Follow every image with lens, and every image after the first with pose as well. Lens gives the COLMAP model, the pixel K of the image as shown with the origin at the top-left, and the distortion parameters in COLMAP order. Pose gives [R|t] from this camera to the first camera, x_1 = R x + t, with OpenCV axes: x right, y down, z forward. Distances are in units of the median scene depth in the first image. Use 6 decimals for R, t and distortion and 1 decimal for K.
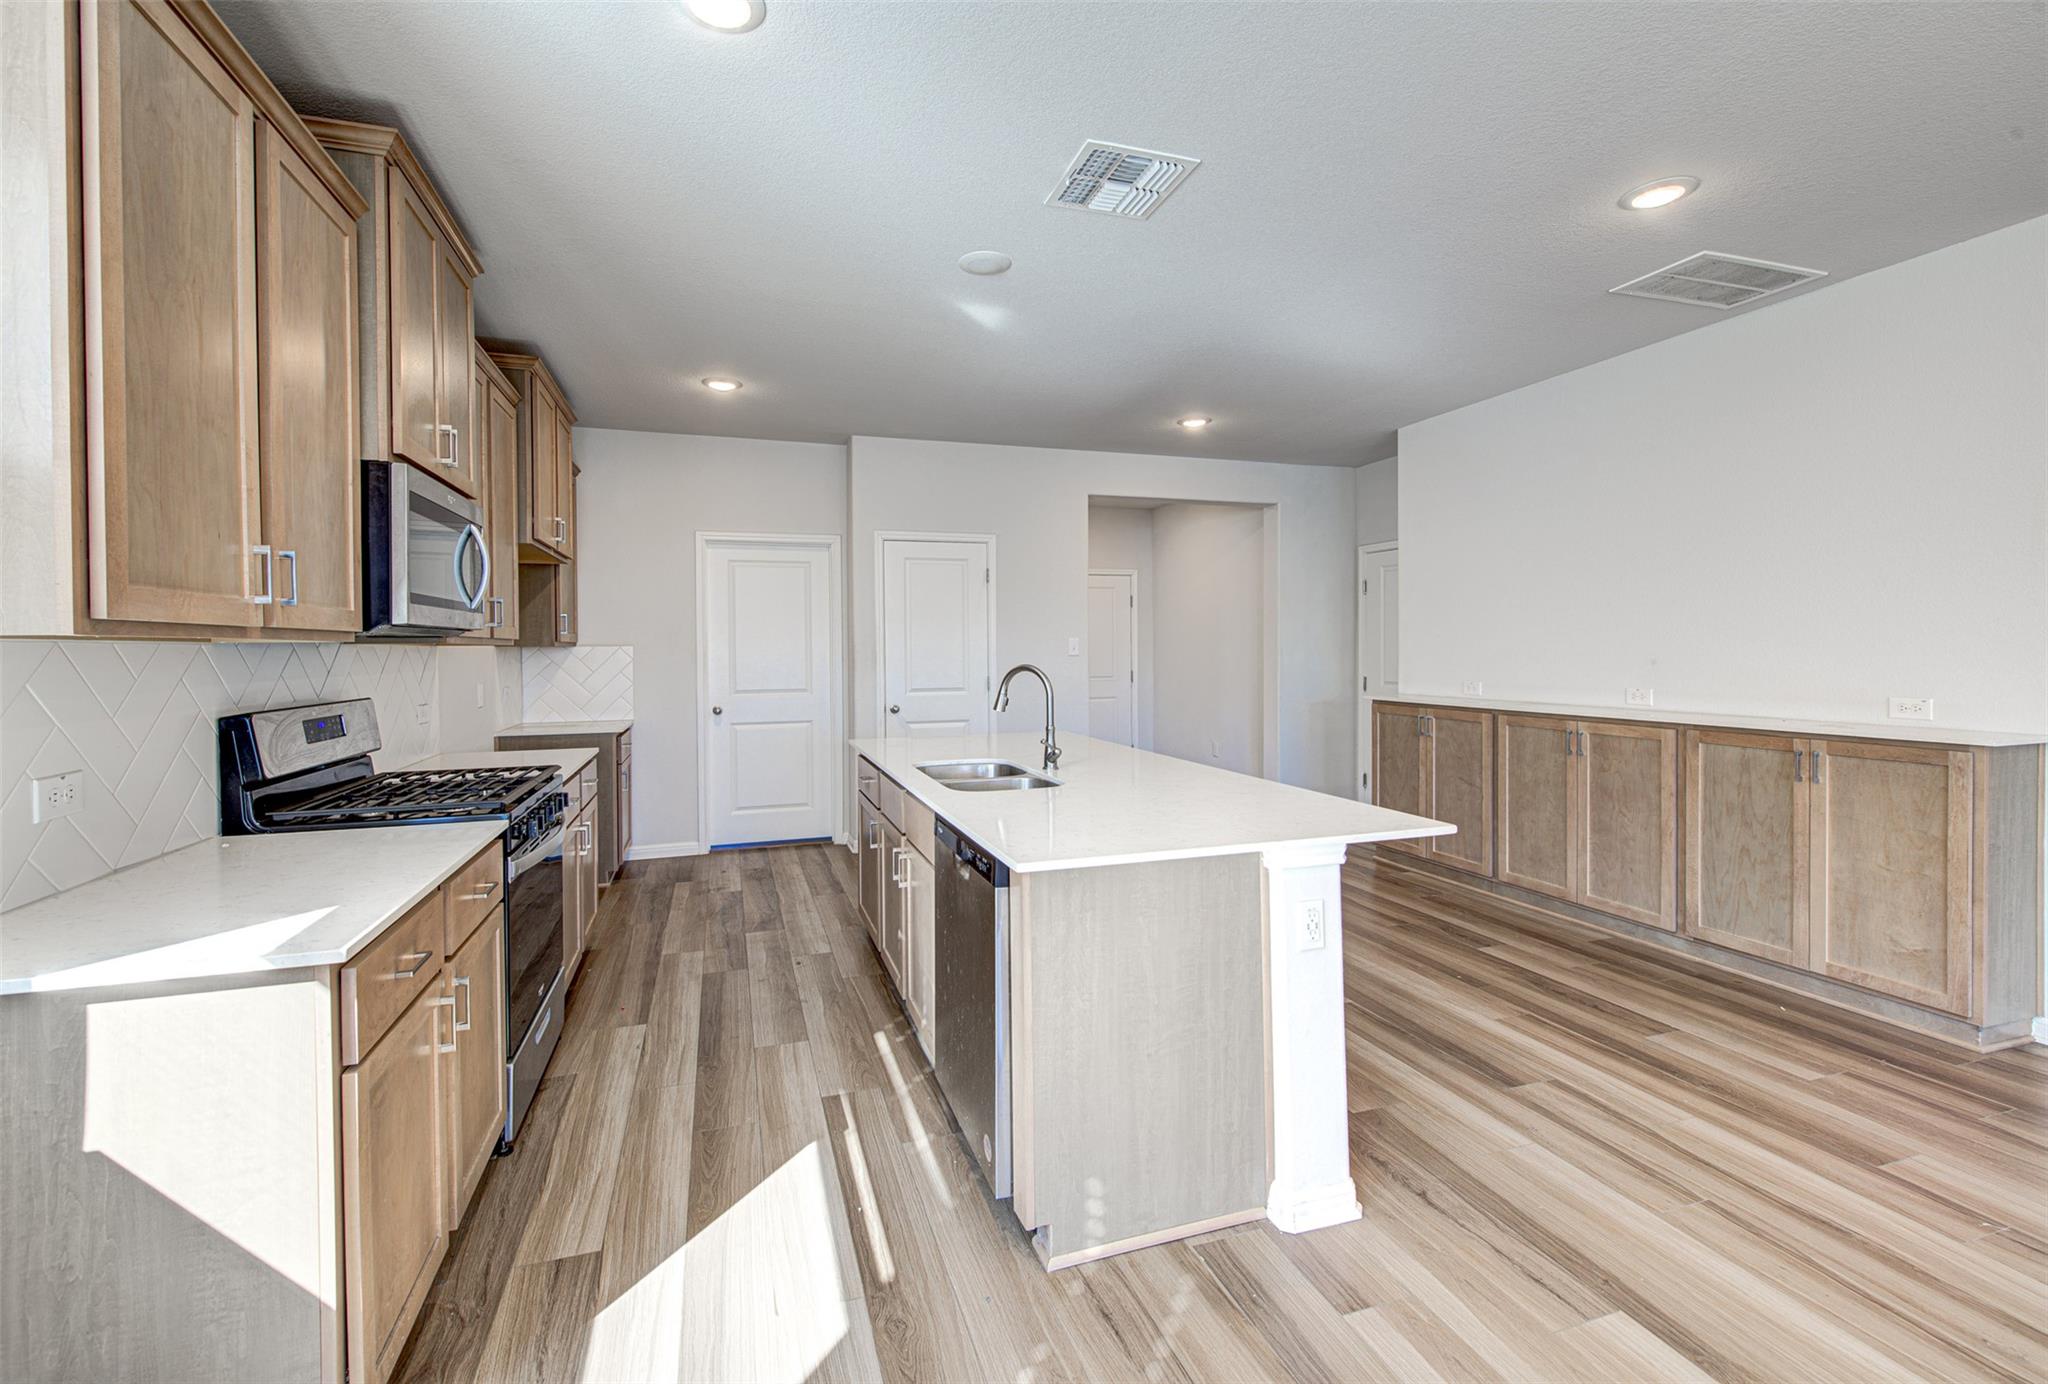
lens RADIAL K [[862.2, 0, 991.8], [0, 862.2, 654.3], [0, 0, 1]] dist [-0.001590, -0.000187]
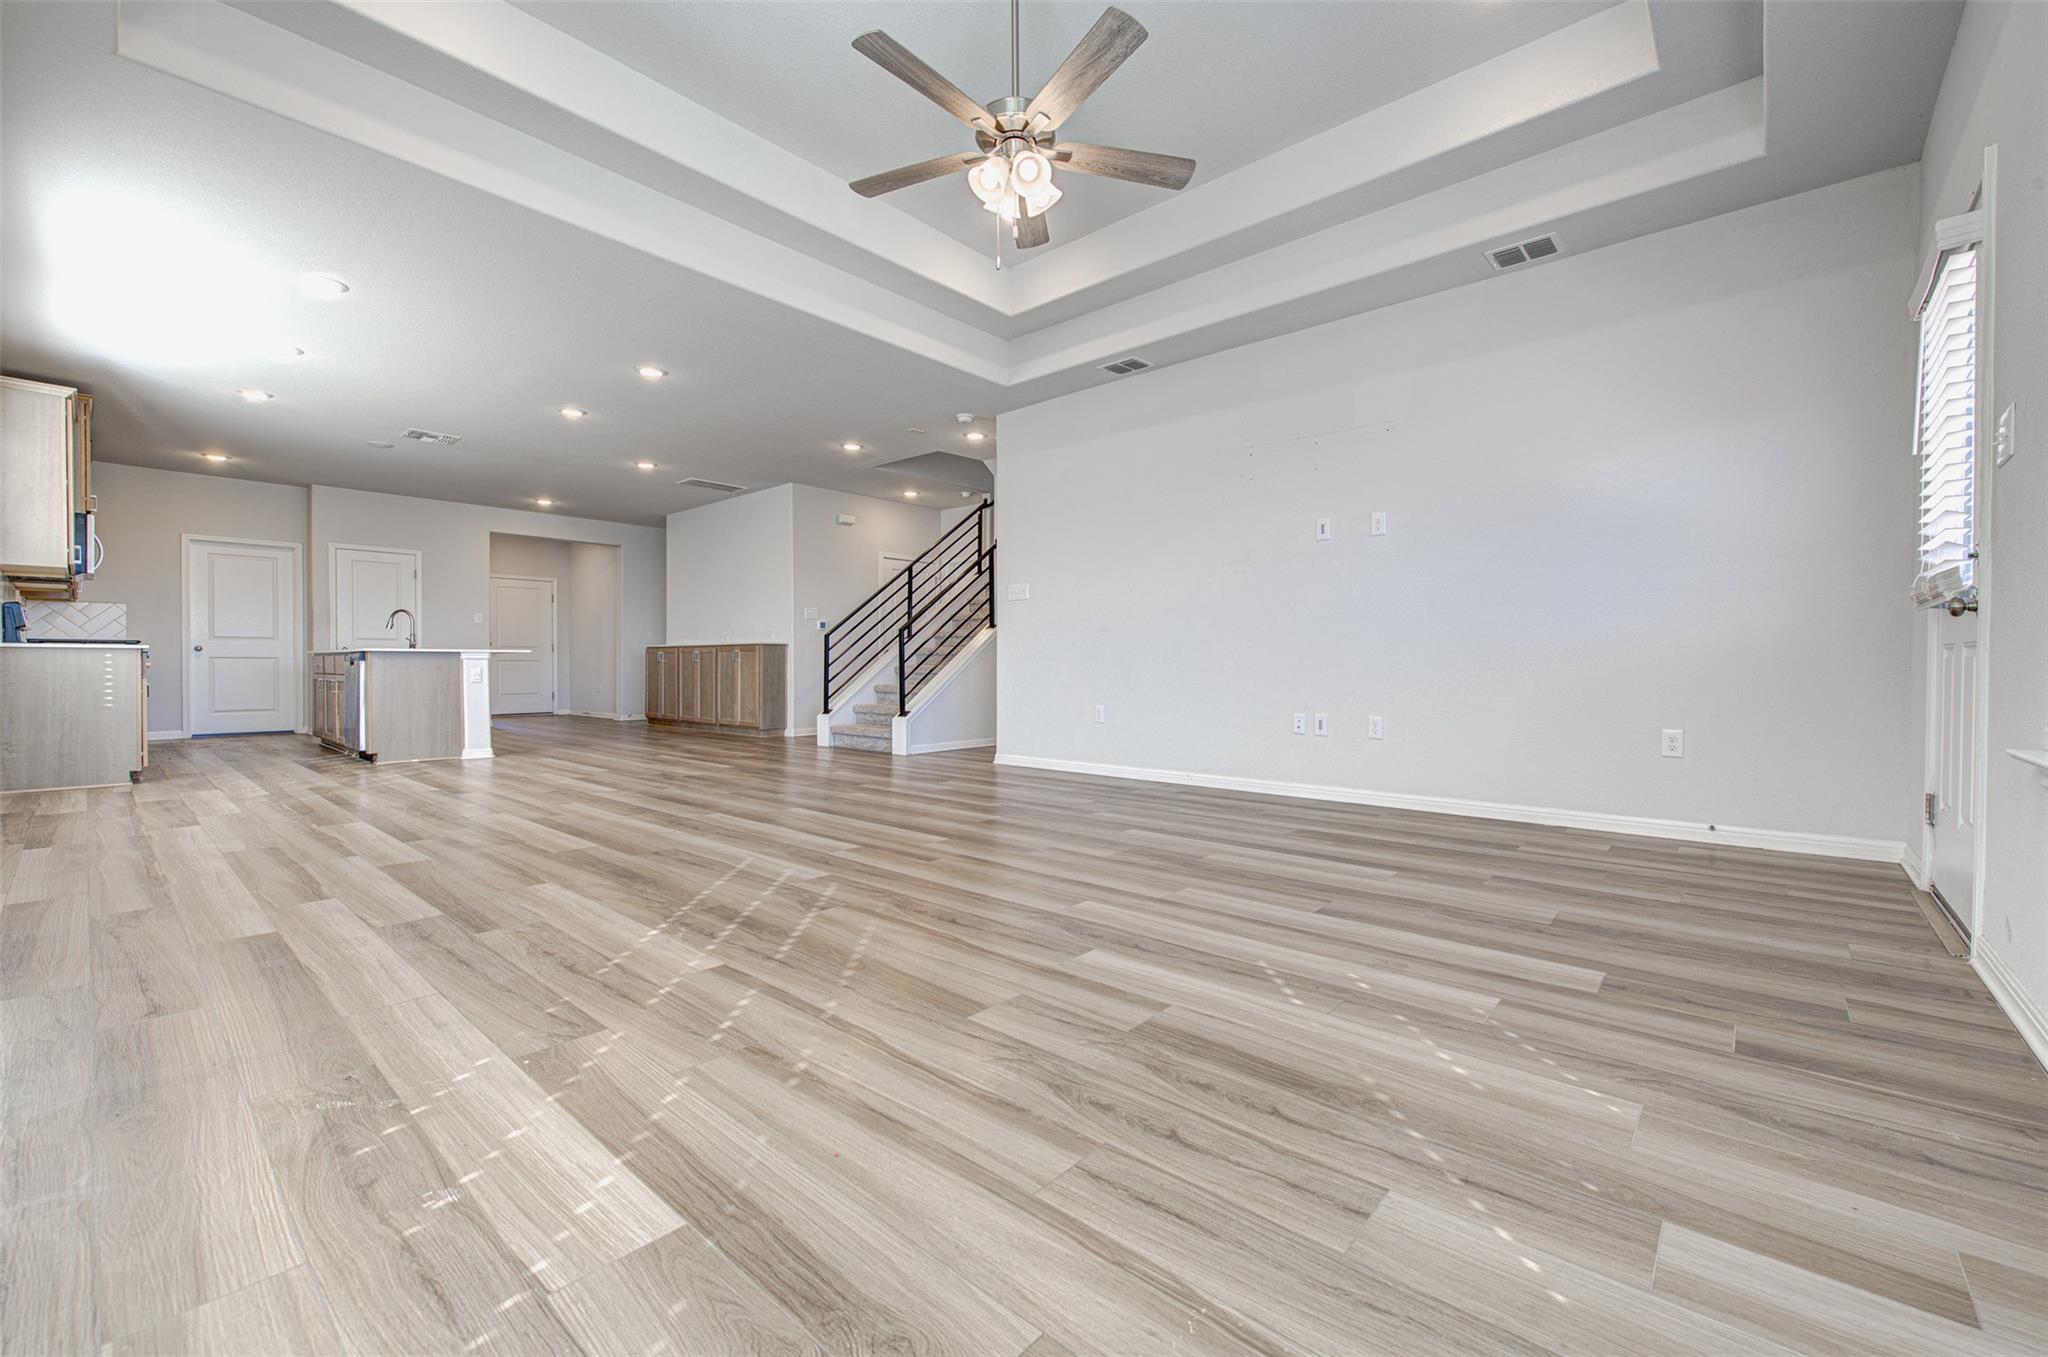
lens RADIAL K [[841.3, 0, 1041.8], [0, 841.3, 670.6], [0, 0, 1]] dist [0.010799, -0.000578]
pose [[0.855640, 0.005682, 0.517541, 0.418329], [-0.004091, 0.999983, -0.004214, 0.226338], [-0.517556, 0.001489, 0.855648, -2.391120]]
